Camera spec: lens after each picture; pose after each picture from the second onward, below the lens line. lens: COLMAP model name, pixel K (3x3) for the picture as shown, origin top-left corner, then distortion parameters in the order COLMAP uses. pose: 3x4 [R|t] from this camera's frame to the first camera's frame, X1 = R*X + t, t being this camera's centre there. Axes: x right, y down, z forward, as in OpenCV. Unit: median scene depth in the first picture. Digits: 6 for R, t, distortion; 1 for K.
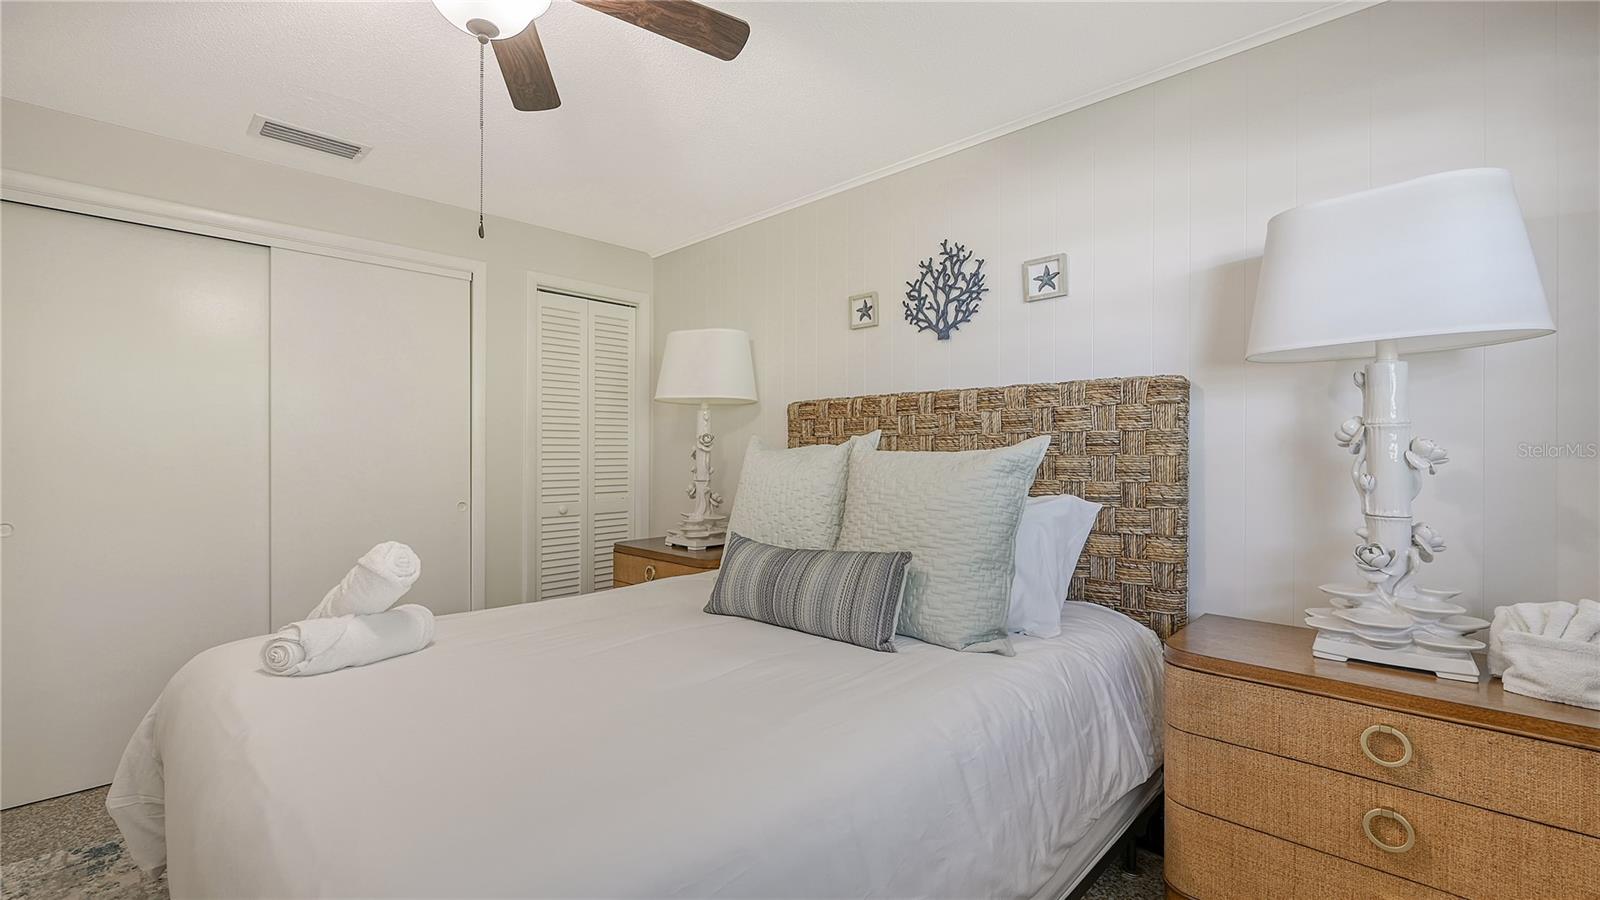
lens RADIAL K [[681.2, 0, 801.7], [0, 681.2, 449.2], [0, 0, 1]] dist [0.003533, -0.000464]
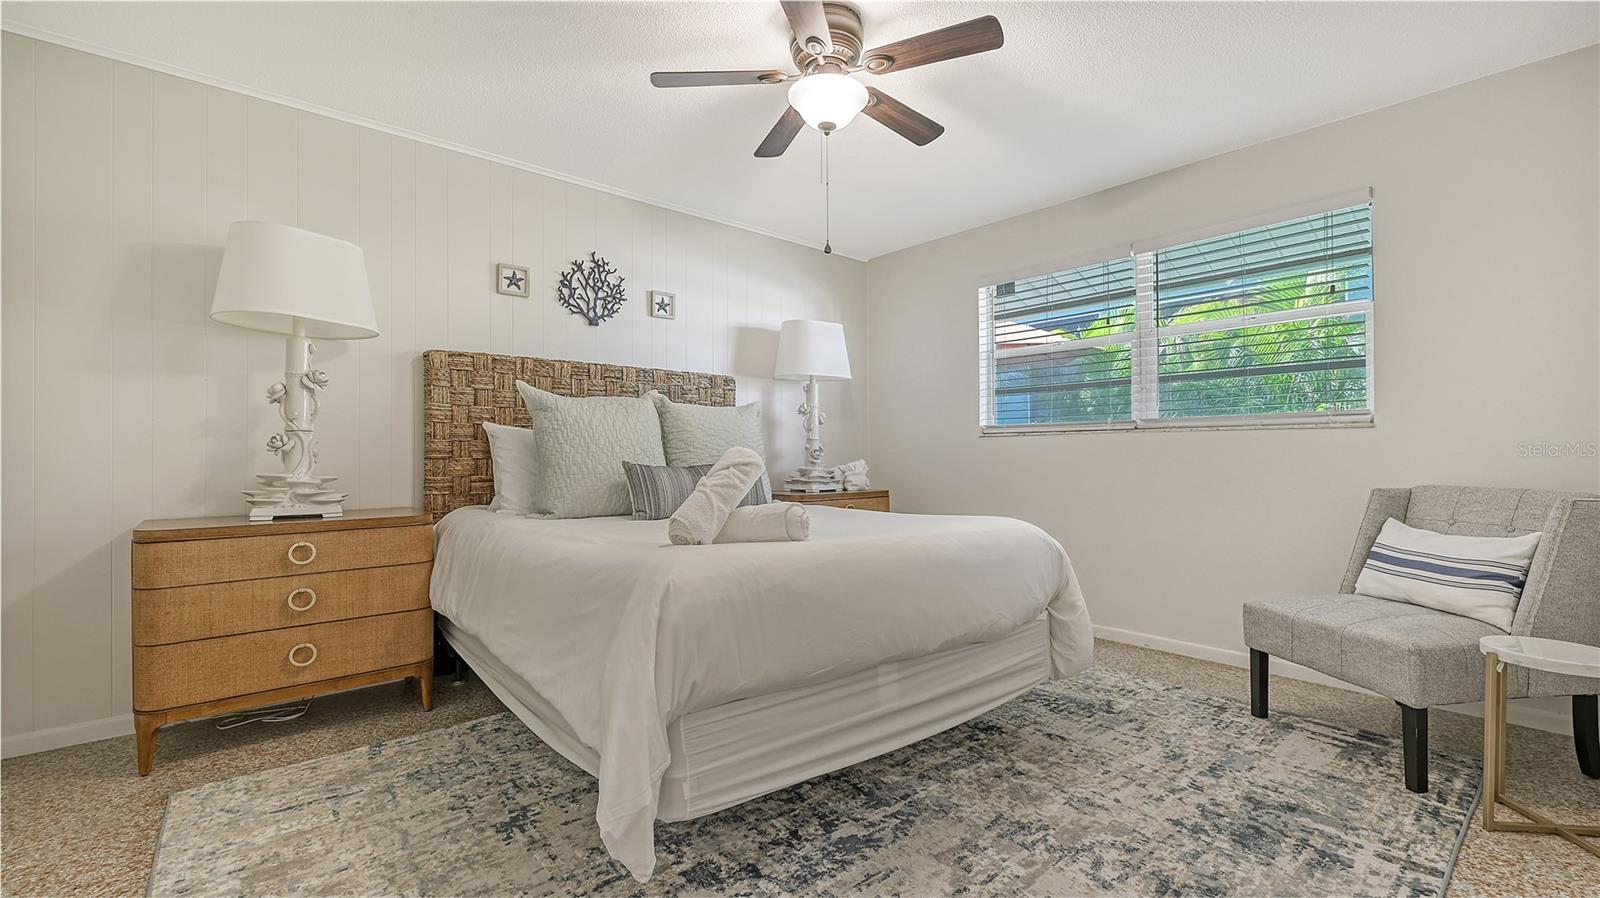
lens RADIAL K [[681.2, 0, 802.7], [0, 681.2, 451.0], [0, 0, 1]] dist [0.003533, -0.000464]
pose [[0.098456, -0.004206, 0.995132, -1.081832], [-0.011398, 0.999921, 0.005354, 0.073950], [-0.995076, -0.011869, 0.098401, 0.448757]]
